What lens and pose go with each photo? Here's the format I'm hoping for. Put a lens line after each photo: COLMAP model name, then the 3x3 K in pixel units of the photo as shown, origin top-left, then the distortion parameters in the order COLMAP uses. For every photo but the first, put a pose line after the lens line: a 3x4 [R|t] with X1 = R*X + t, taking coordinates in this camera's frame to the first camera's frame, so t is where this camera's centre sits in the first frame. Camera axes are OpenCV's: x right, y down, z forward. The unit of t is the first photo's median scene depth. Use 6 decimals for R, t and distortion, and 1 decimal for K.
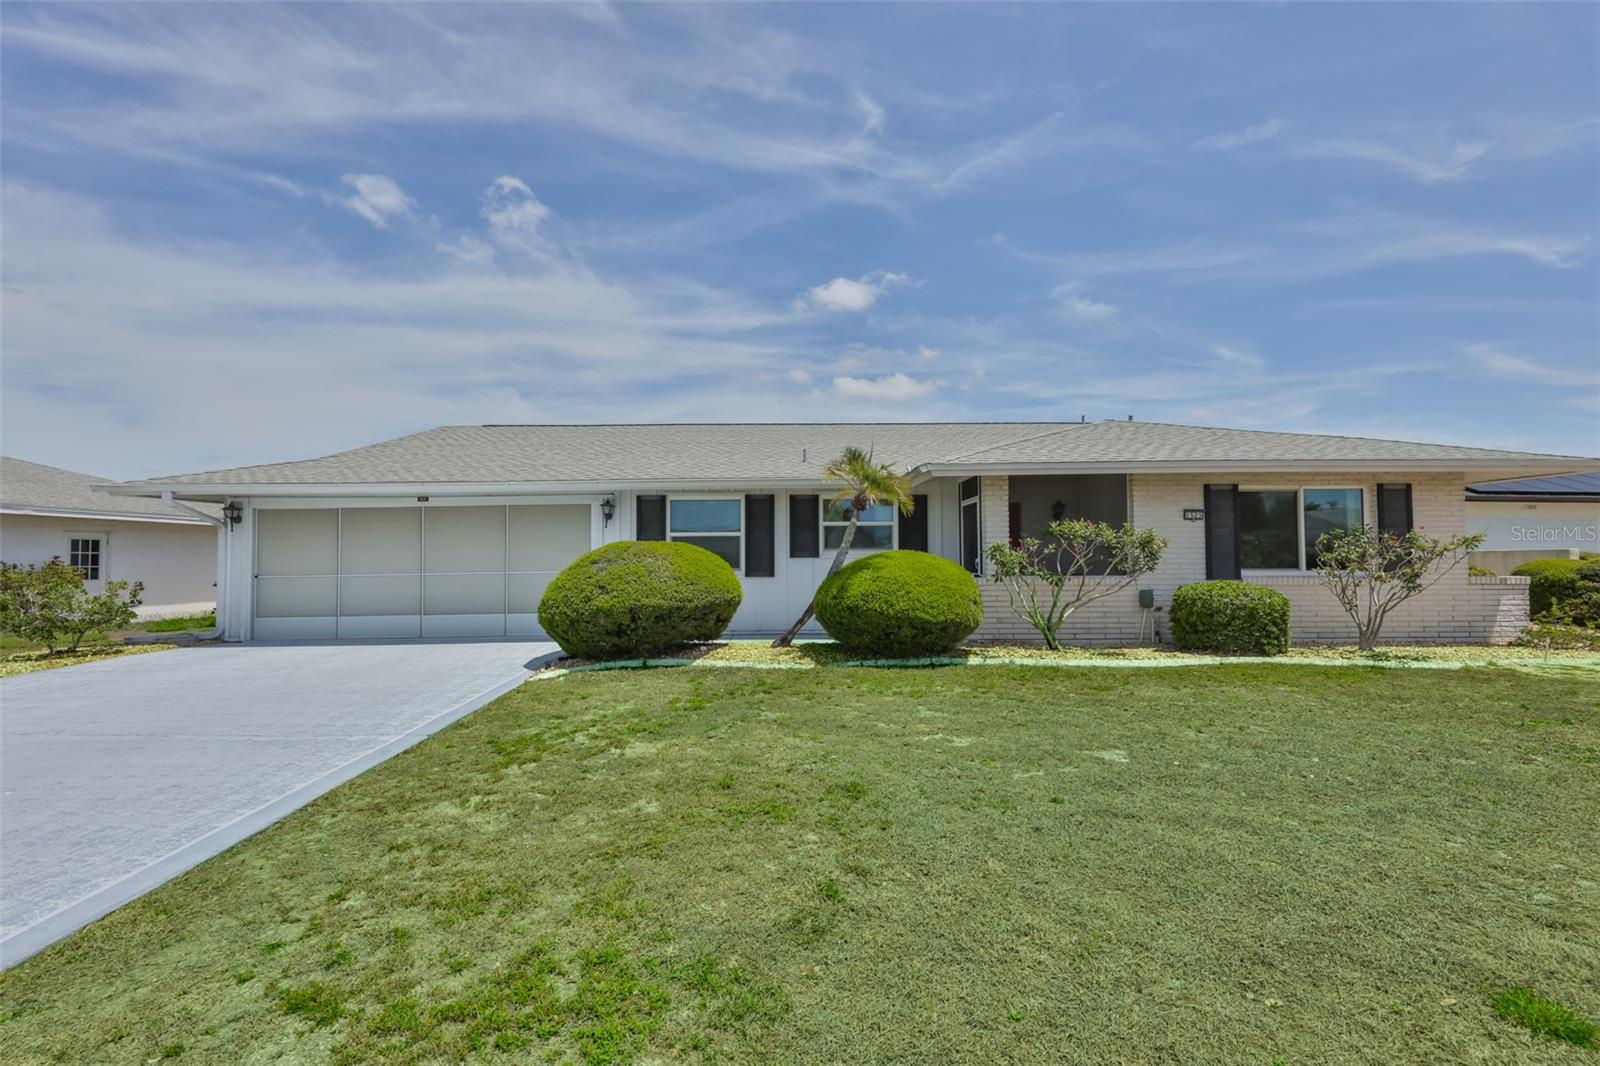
lens RADIAL K [[676.2, 0, 808.3], [0, 676.2, 534.0], [0, 0, 1]] dist [-0.003128, 0.000545]
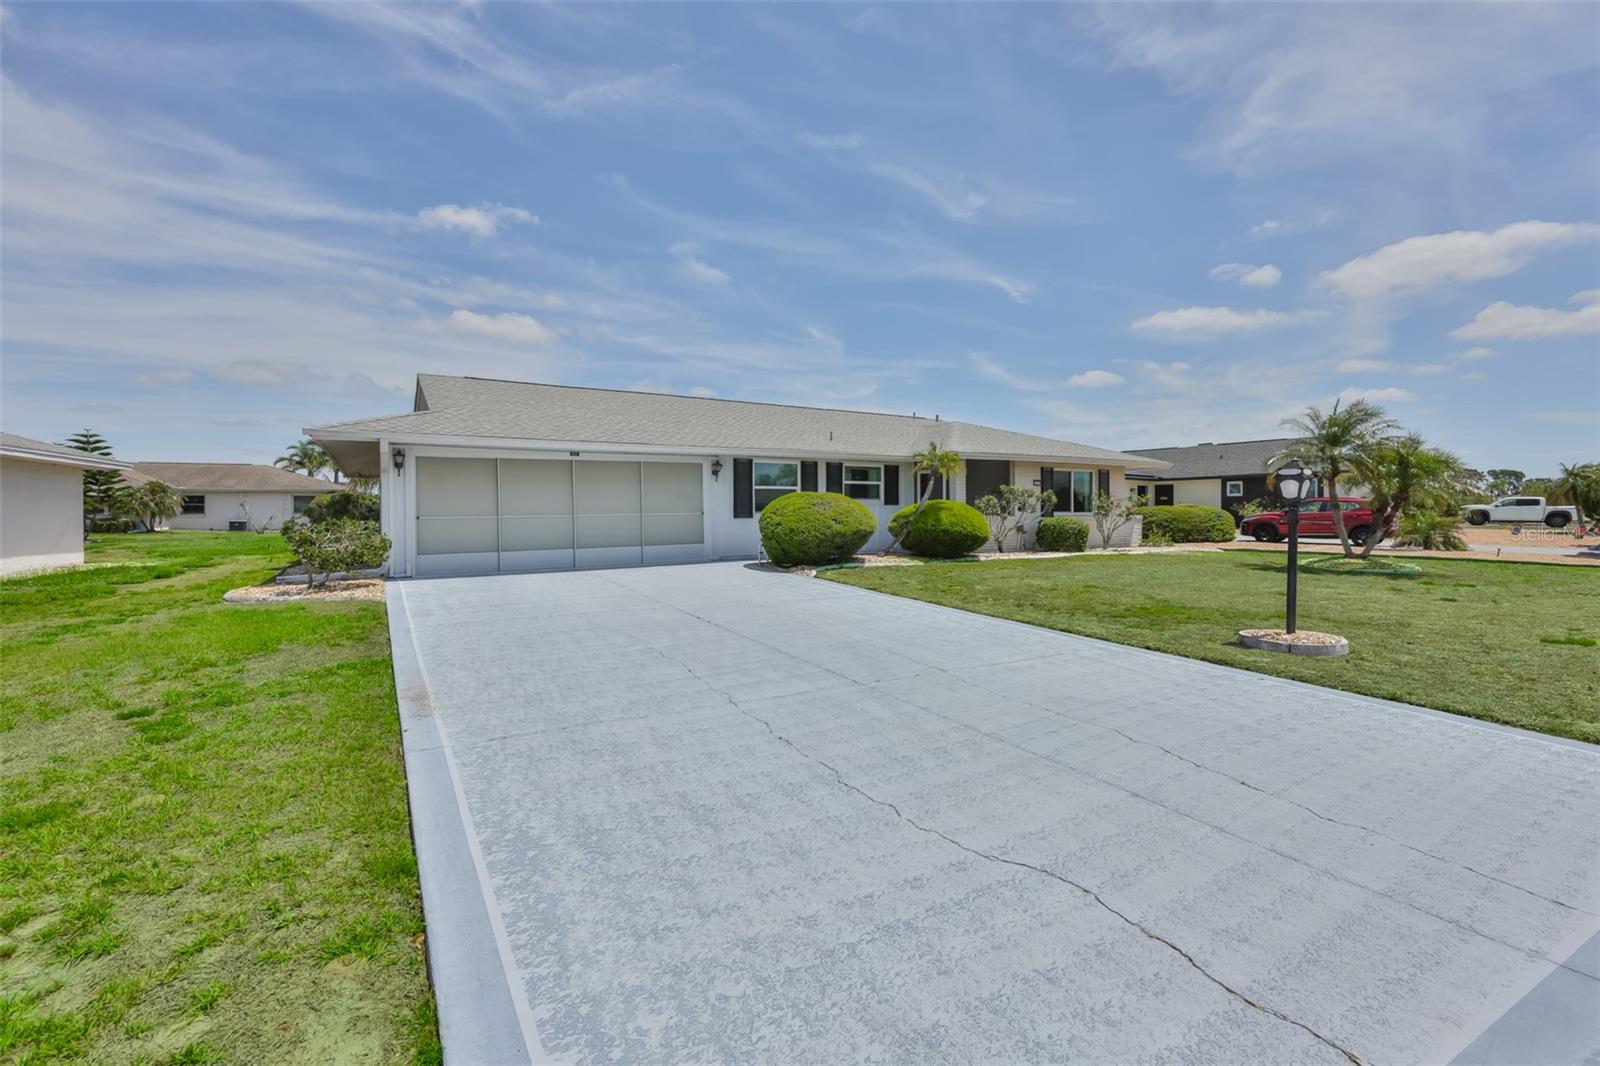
lens RADIAL K [[676.2, 0, 787.8], [0, 676.2, 543.9], [0, 0, 1]] dist [-0.003128, 0.000545]
pose [[0.864363, -0.020909, 0.502433, -0.853257], [-0.023031, 0.996441, 0.081088, 0.003195], [-0.502340, -0.081661, 0.860805, -0.260475]]
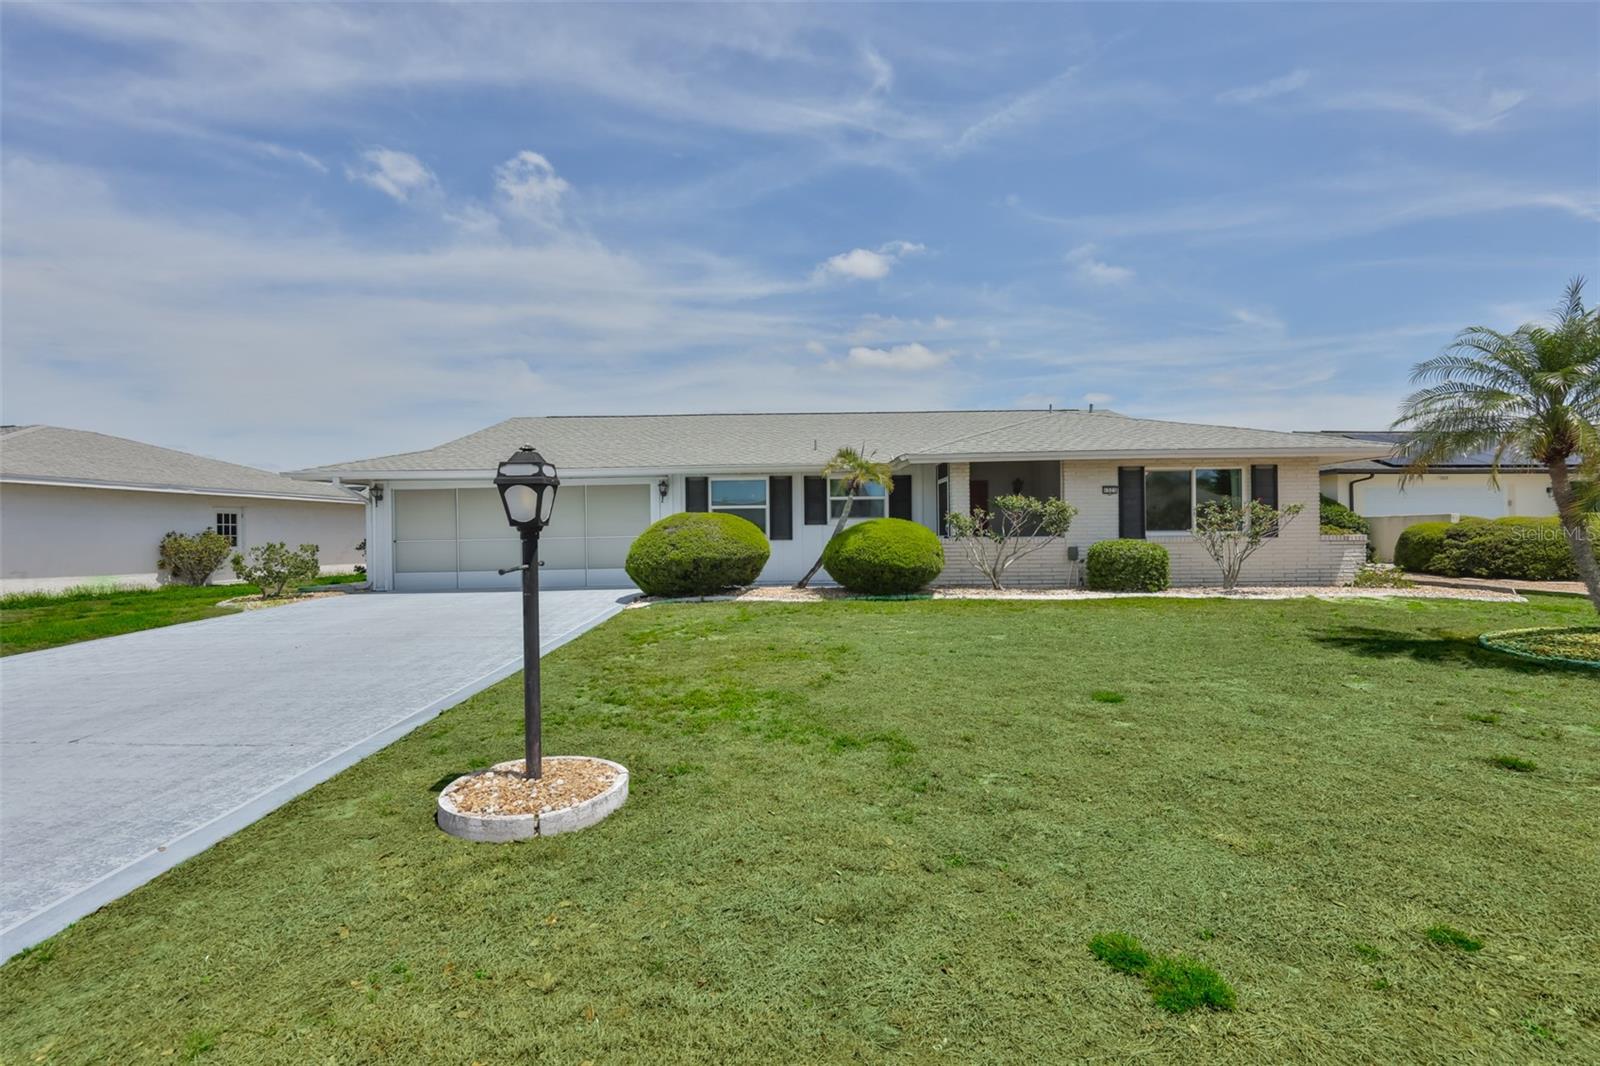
lens RADIAL K [[676.2, 0, 802.3], [0, 676.2, 531.2], [0, 0, 1]] dist [-0.003128, 0.000545]
pose [[0.999691, -0.005802, -0.024173, 0.000626], [0.006754, 0.999197, 0.039505, -0.003033], [0.023924, -0.039656, 0.998927, -0.285121]]
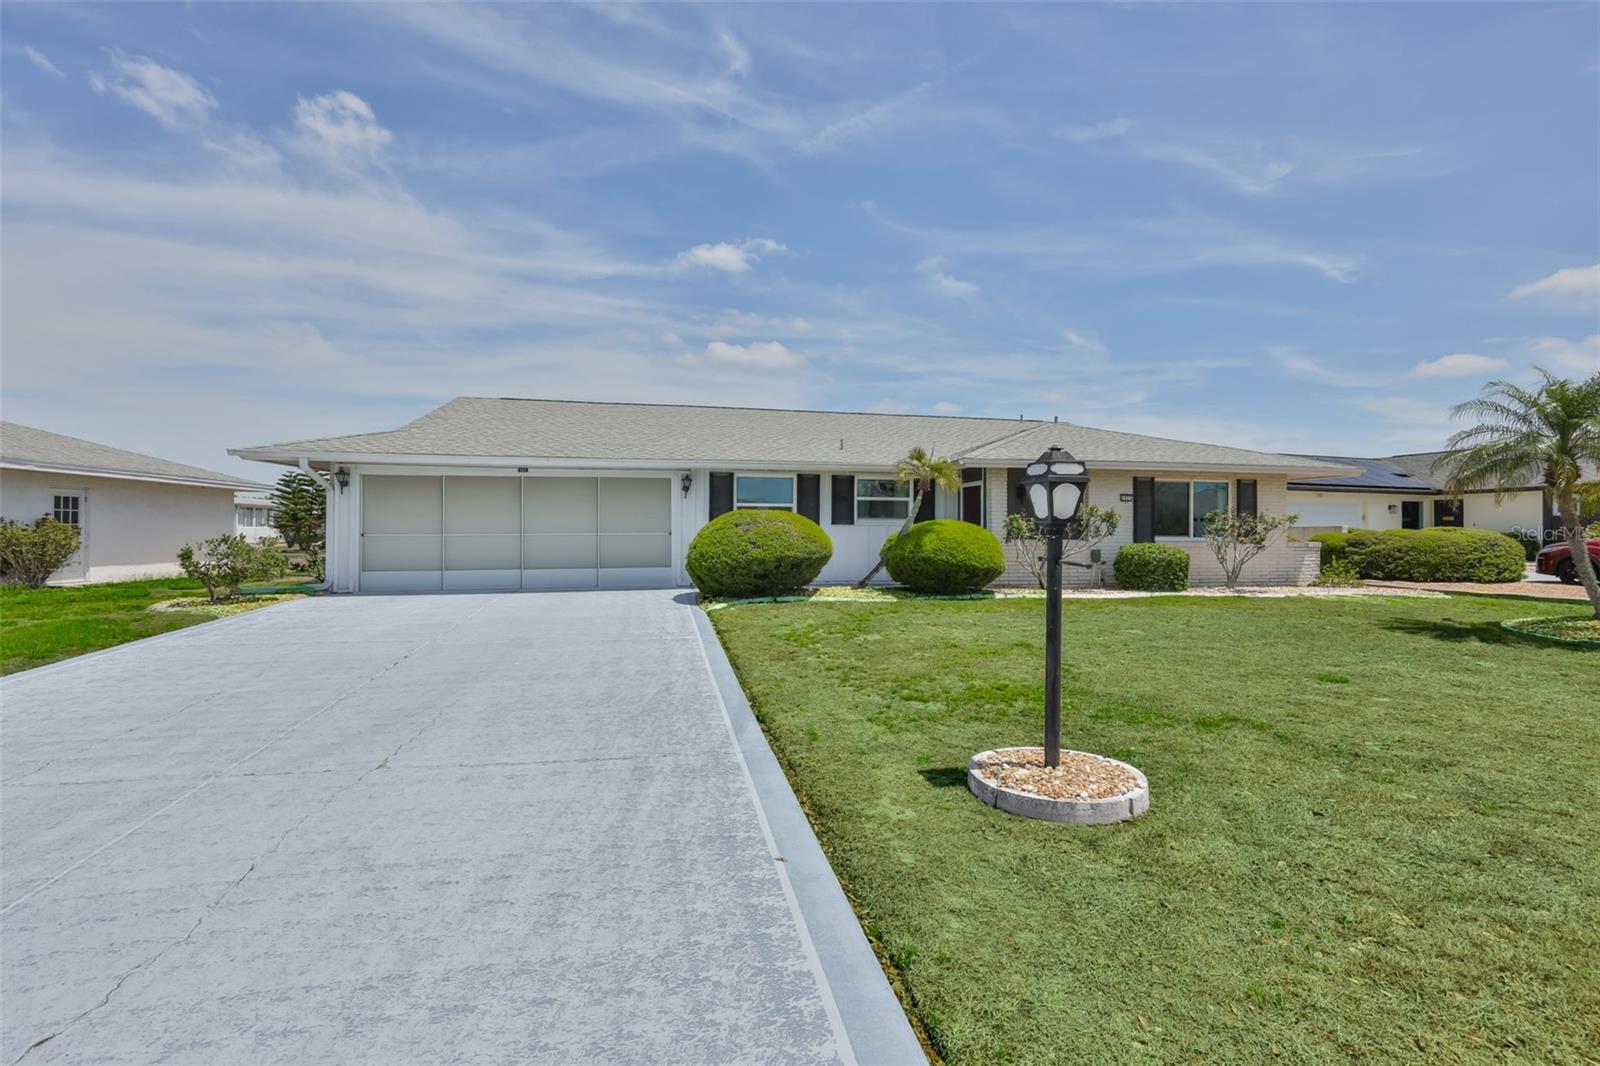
lens RADIAL K [[703.8, 0, 806.0], [0, 703.8, 530.1], [0, 0, 1]] dist [0.000134, -0.002964]
pose [[0.980216, 0.011382, 0.197603, -0.331187], [-0.018633, 0.999218, 0.034875, 0.000841], [-0.197051, -0.037867, 0.979662, -0.281544]]
